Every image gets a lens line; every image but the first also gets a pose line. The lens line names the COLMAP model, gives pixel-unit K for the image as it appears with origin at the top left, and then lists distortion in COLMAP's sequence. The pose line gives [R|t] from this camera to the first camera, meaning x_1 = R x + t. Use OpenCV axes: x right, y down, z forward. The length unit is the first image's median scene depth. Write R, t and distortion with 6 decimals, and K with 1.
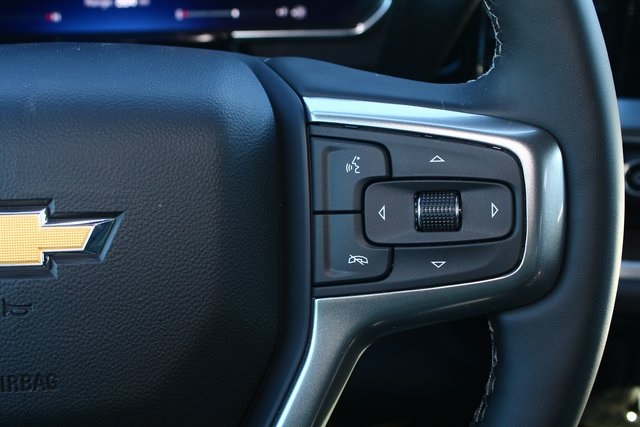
lens RADIAL K [[654.1, 0, 312.7], [0, 654.1, 200.5], [0, 0, 1]] dist [-0.050803, 0.000000]
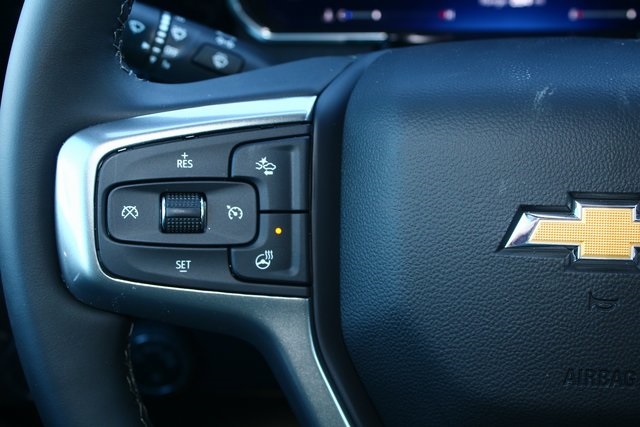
lens RADIAL K [[654.1, 0, 319.4], [0, 654.1, 209.0], [0, 0, 1]] dist [-0.050803, 0.000000]
pose [[0.980515, 0.054254, -0.188805, -0.657466], [-0.054014, 0.998520, 0.006421, 0.038341], [0.188874, 0.003902, 0.981994, -0.053870]]
